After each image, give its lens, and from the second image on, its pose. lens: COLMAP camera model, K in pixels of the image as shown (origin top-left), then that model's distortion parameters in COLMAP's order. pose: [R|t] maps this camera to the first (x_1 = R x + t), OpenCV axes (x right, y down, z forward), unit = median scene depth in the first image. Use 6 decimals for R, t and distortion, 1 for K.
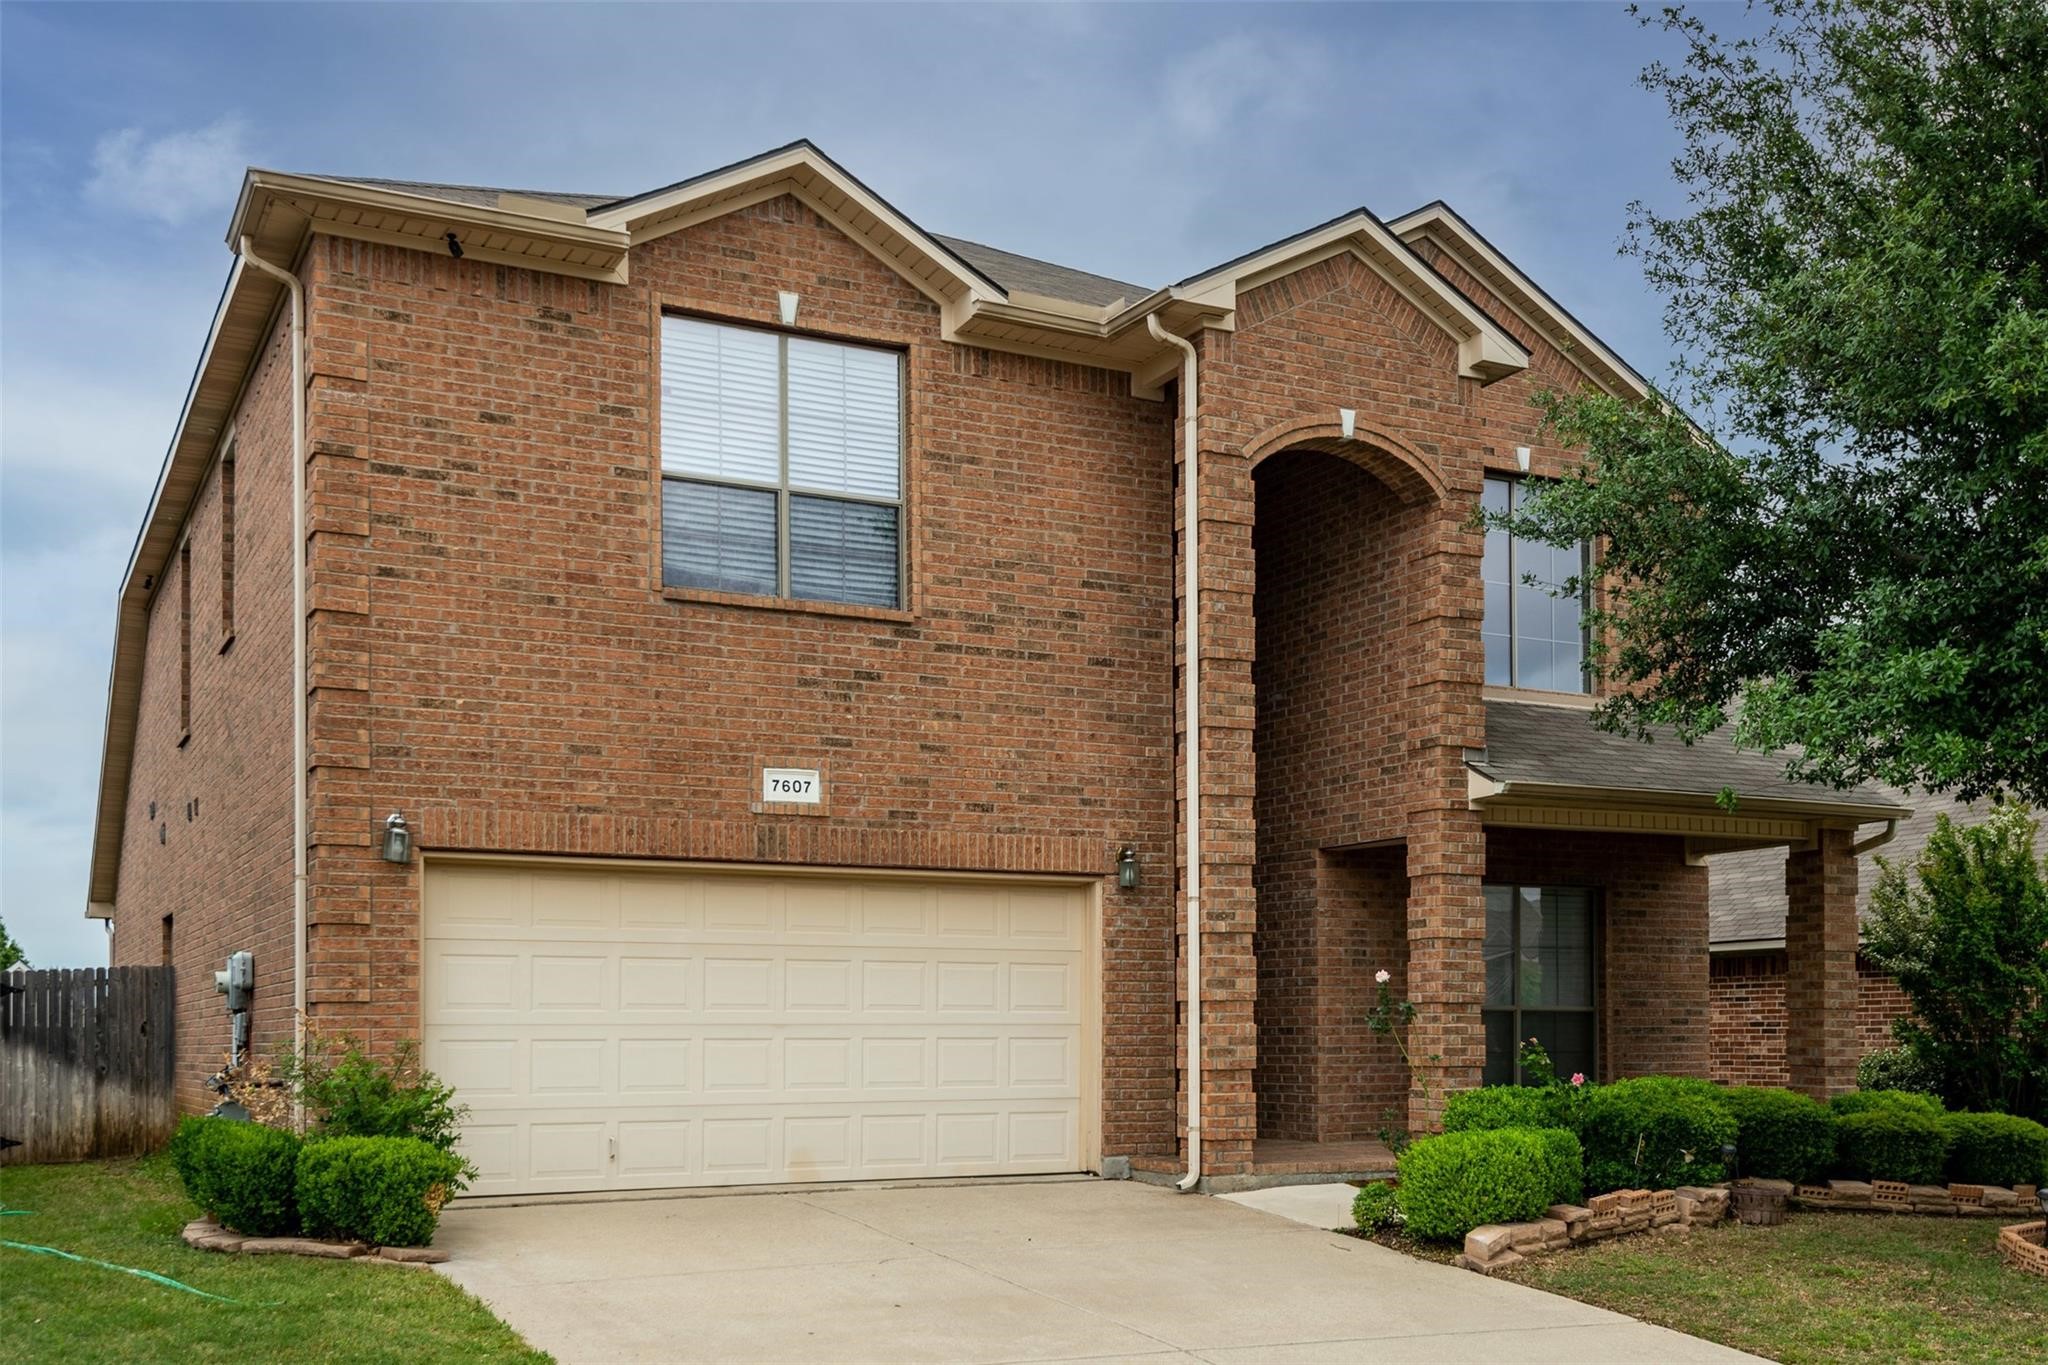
lens RADIAL K [[1992.4, 0, 1024.0], [0, 1992.4, 677.6], [0, 0, 1]] dist [0.014871, 0.000000]
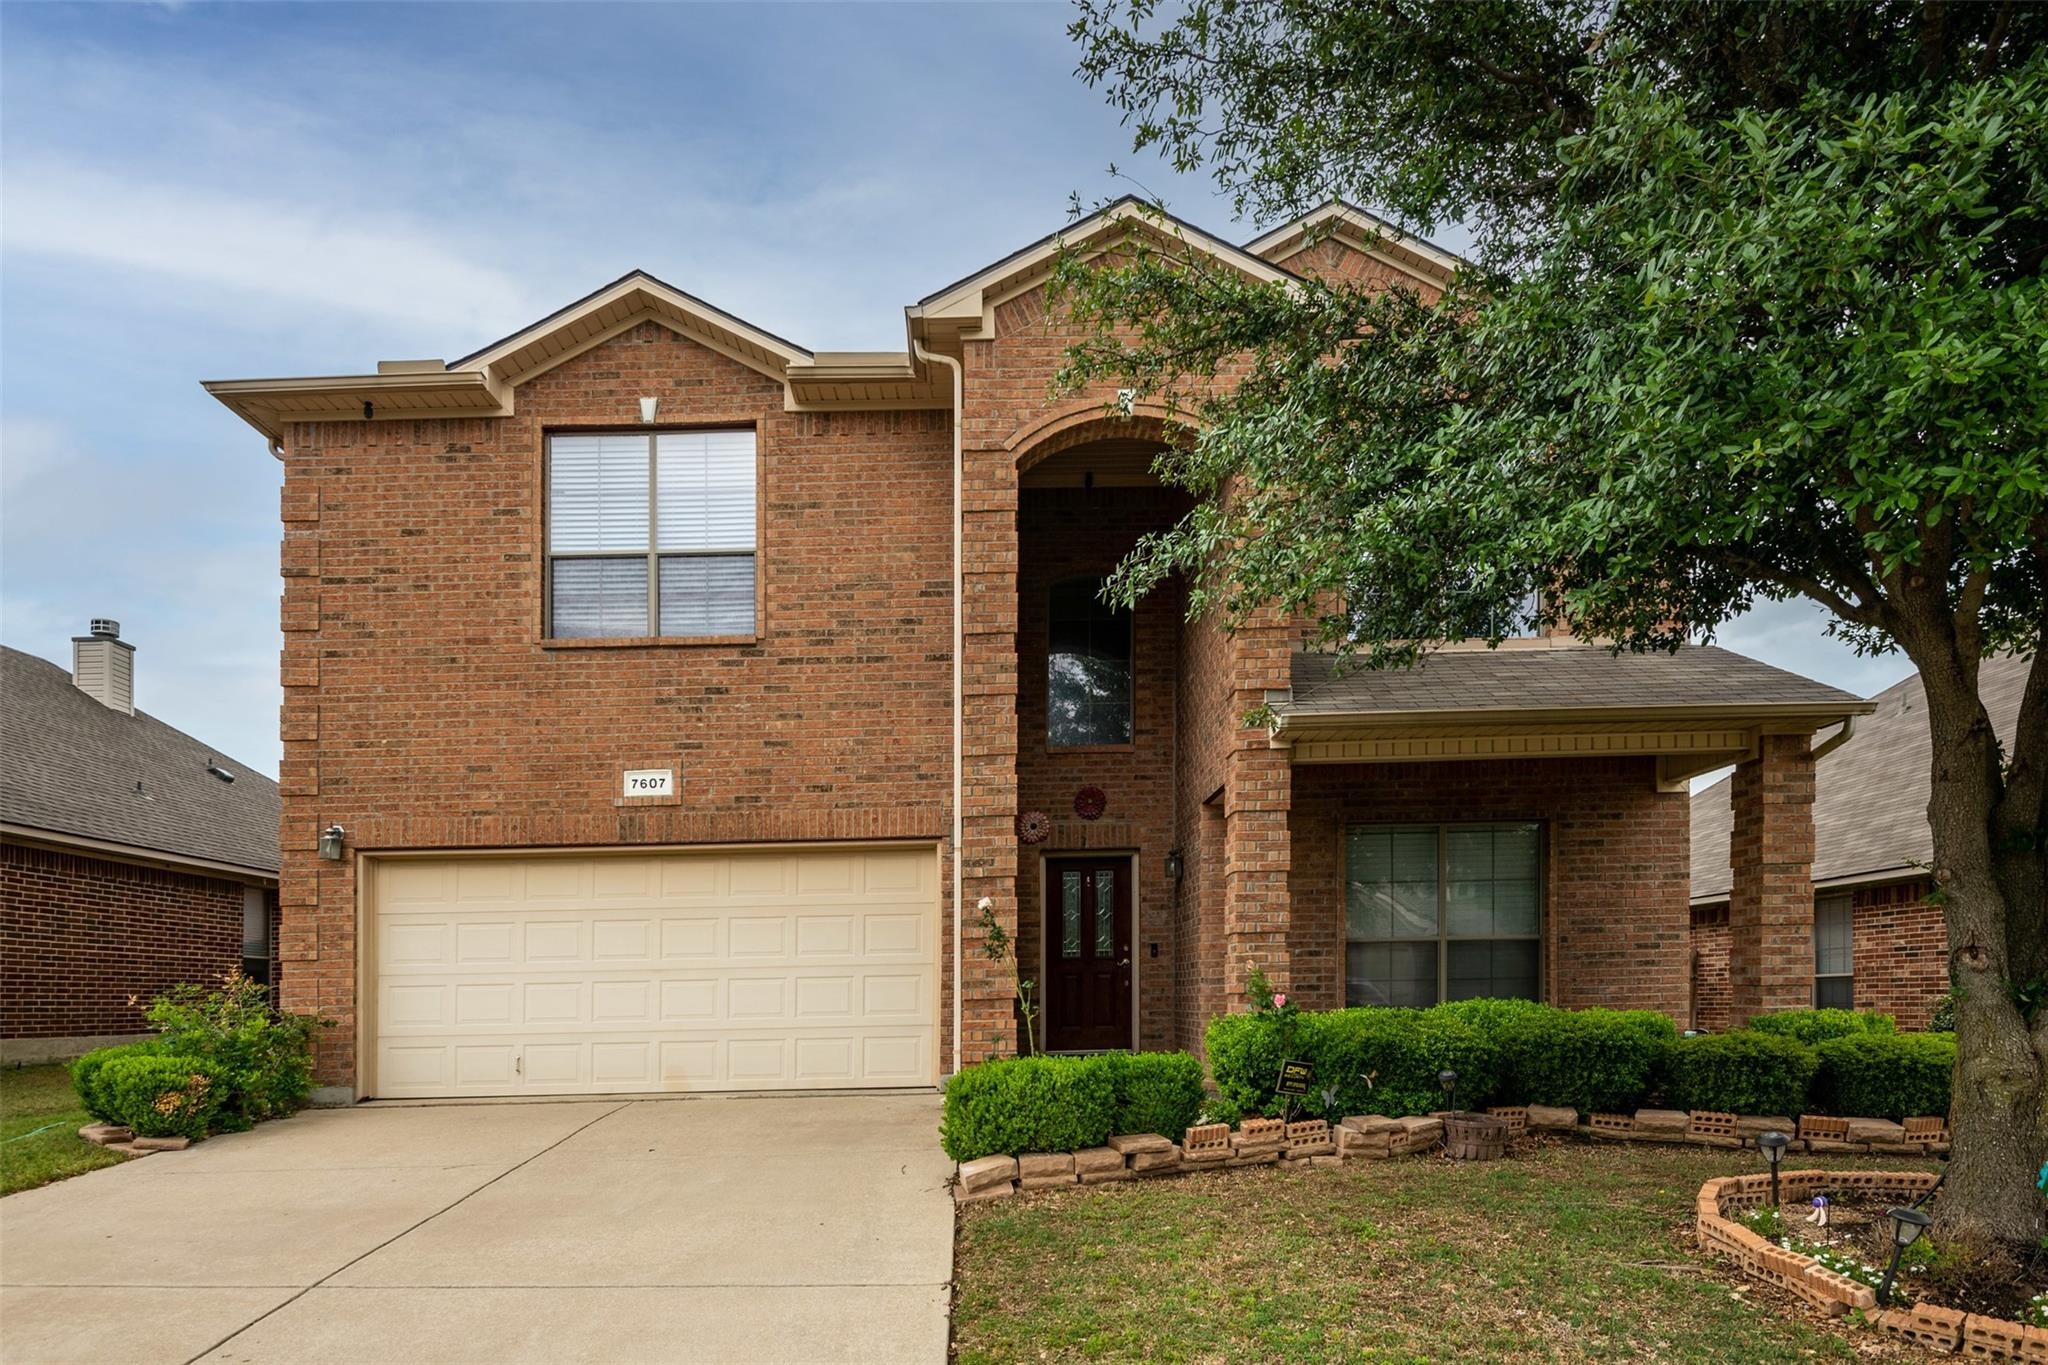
lens RADIAL K [[1197.6, 0, 959.0], [0, 1197.6, 854.9], [0, 0, 1]] dist [-0.001380, -0.010314]
pose [[0.885532, -0.071063, -0.459112, 0.388835], [0.101586, 0.993936, 0.042095, 0.084392], [0.453336, -0.083916, 0.887381, 0.395343]]
